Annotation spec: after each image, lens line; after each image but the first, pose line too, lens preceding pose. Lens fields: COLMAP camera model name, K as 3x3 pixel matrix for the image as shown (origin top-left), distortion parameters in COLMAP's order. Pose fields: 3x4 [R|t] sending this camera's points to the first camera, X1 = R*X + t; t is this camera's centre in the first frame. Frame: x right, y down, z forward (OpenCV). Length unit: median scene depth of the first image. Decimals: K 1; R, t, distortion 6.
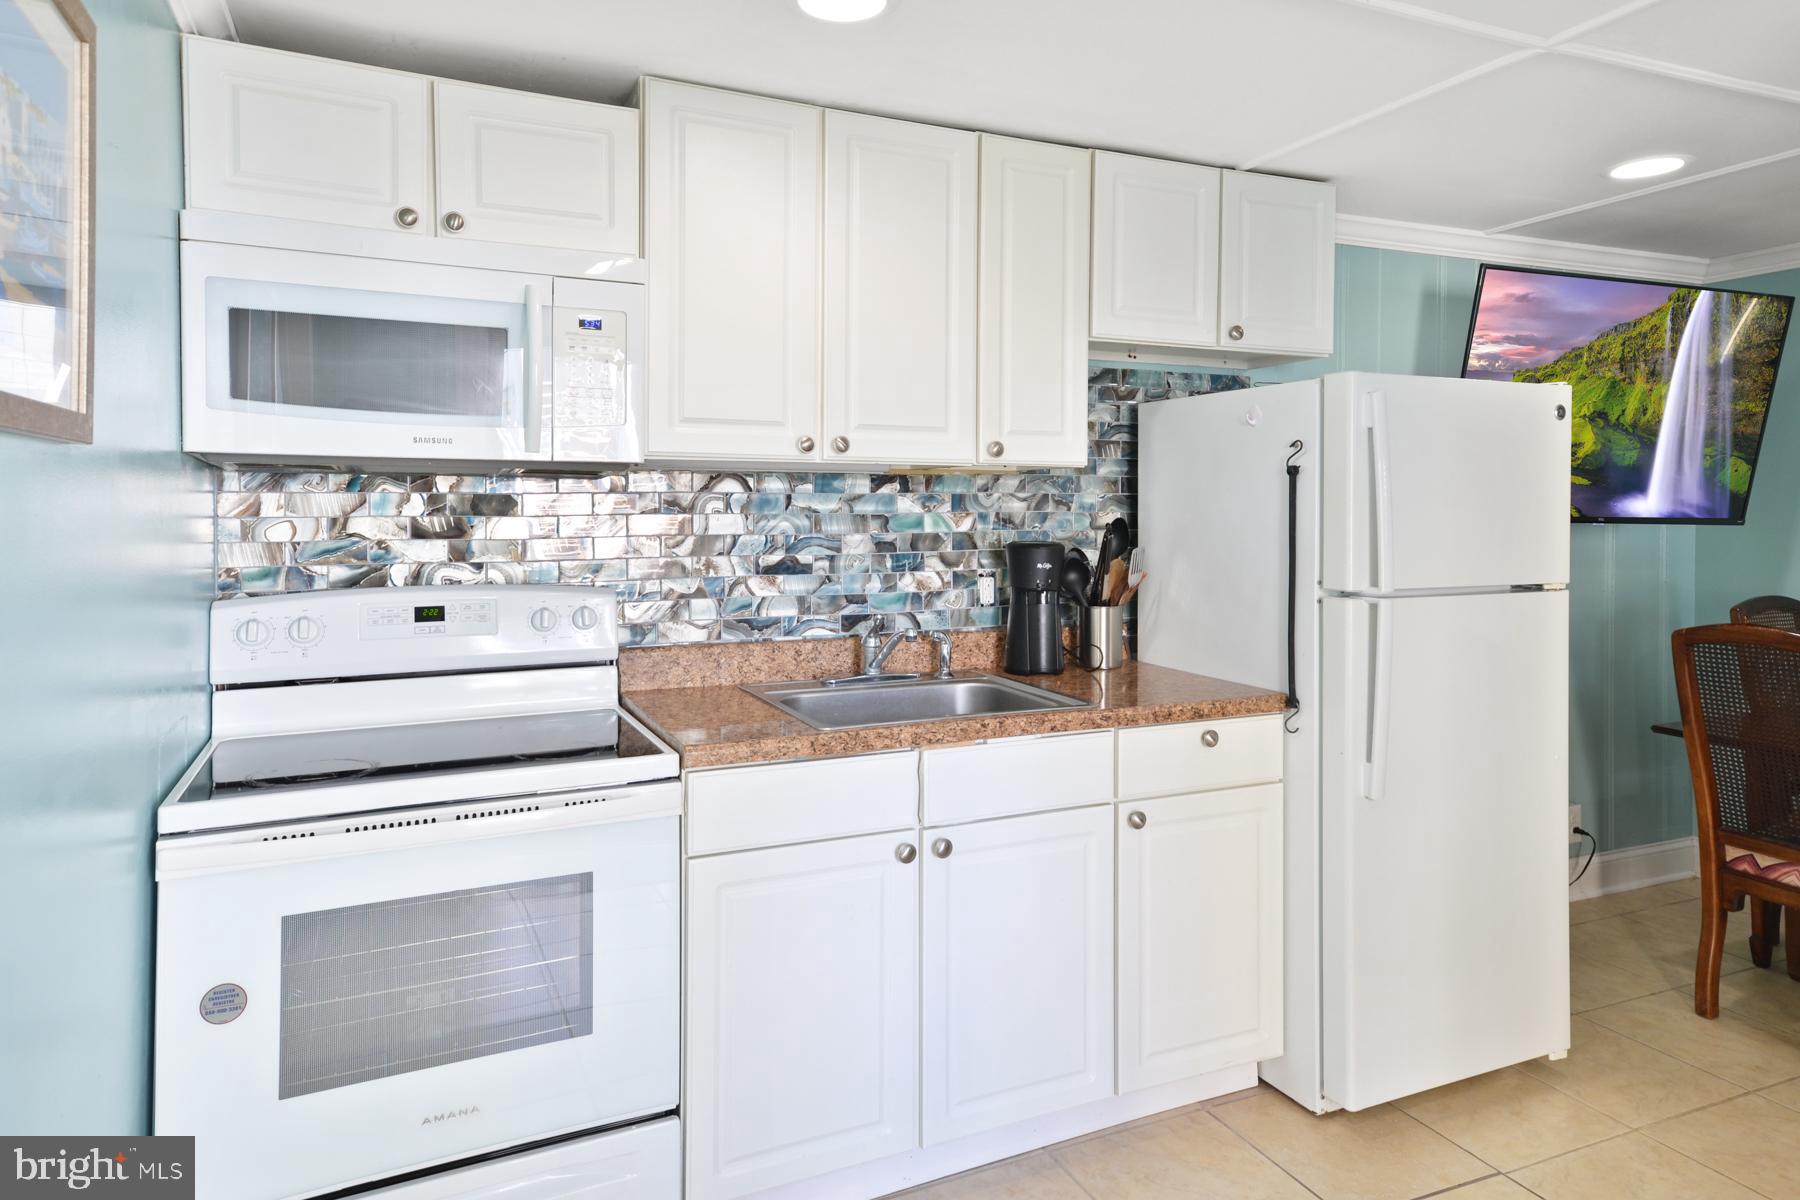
lens RADIAL K [[1113.7, 0, 903.7], [0, 1113.7, 525.9], [0, 0, 1]] dist [0.050558, 0.001071]
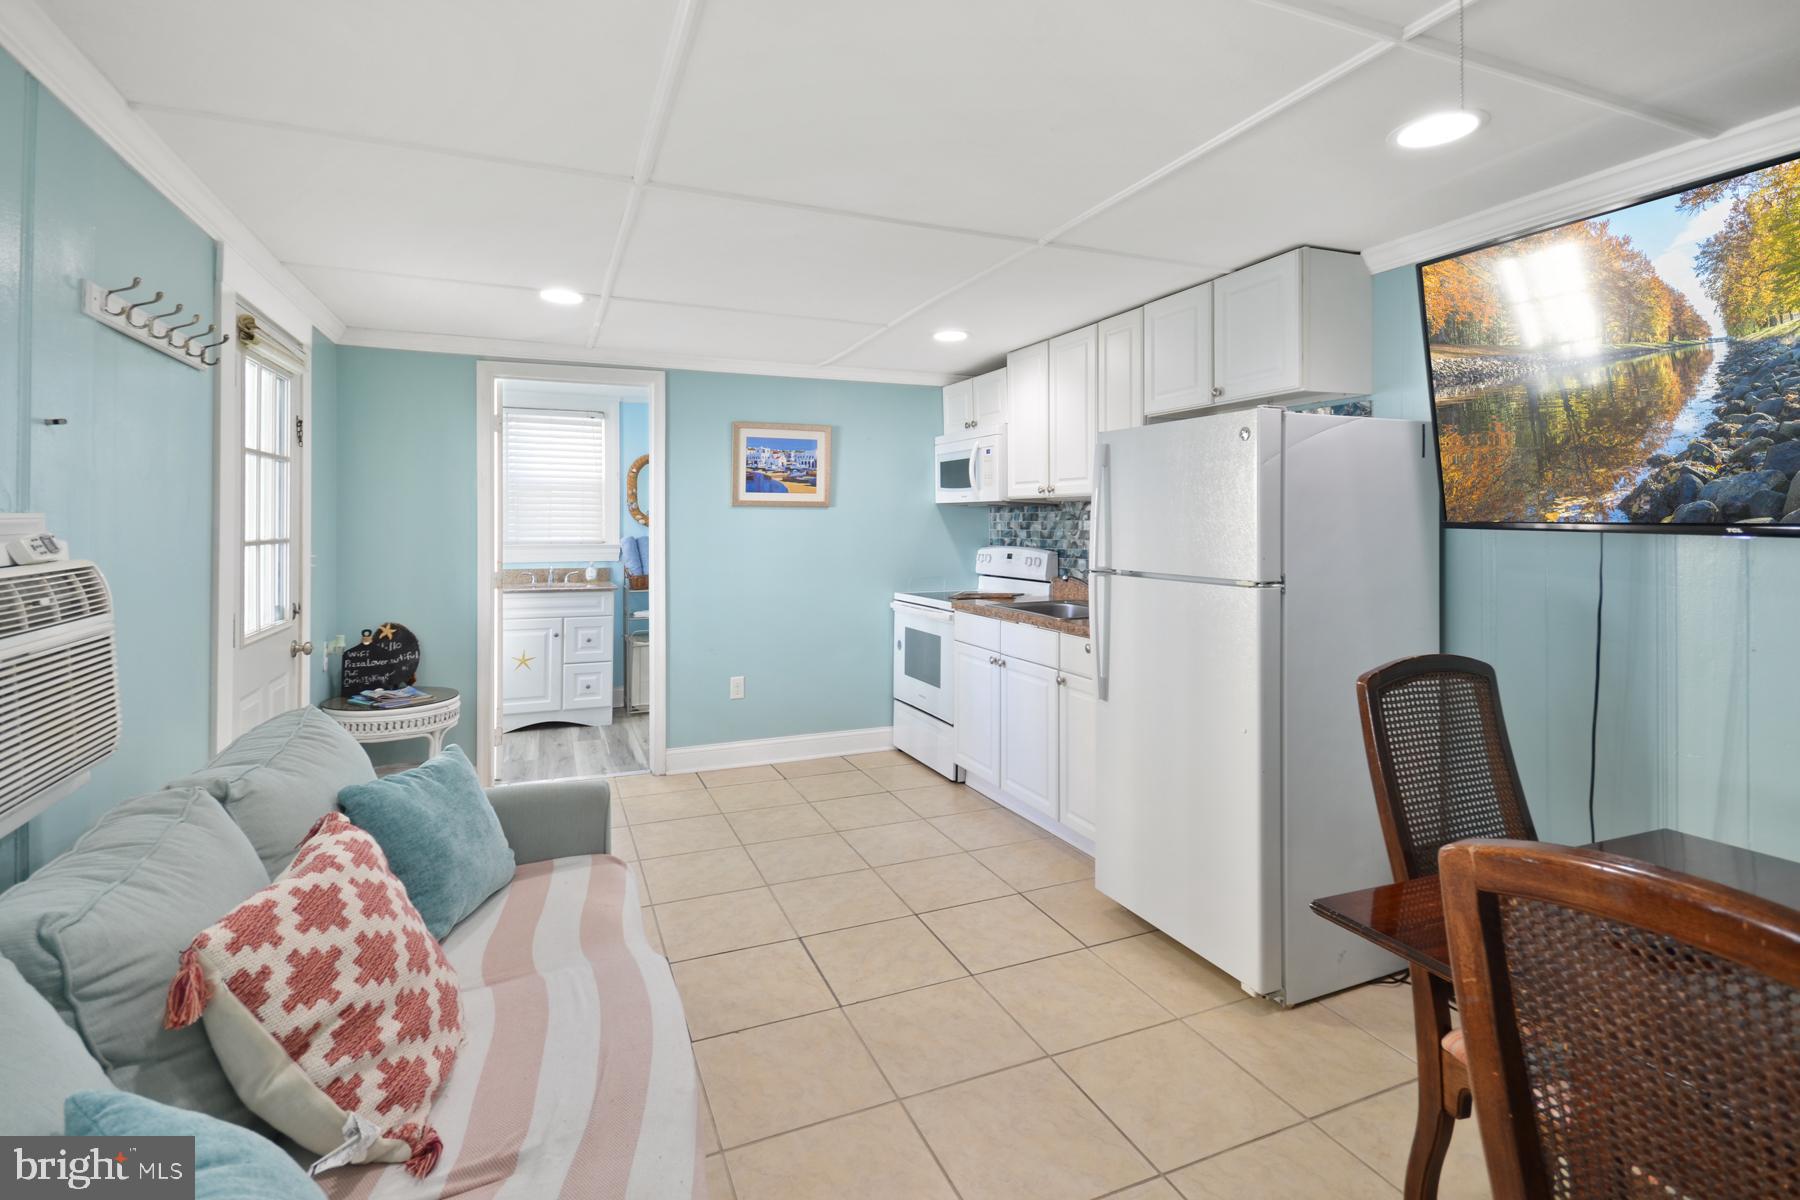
lens RADIAL K [[846.2, 0, 897.7], [0, 846.2, 511.7], [0, 0, 1]] dist [0.021145, -0.000274]
pose [[-0.027453, -0.010975, -0.999563, 1.644868], [-0.012714, 0.999863, -0.010629, -0.006638], [0.999542, 0.012417, -0.027588, 0.755563]]
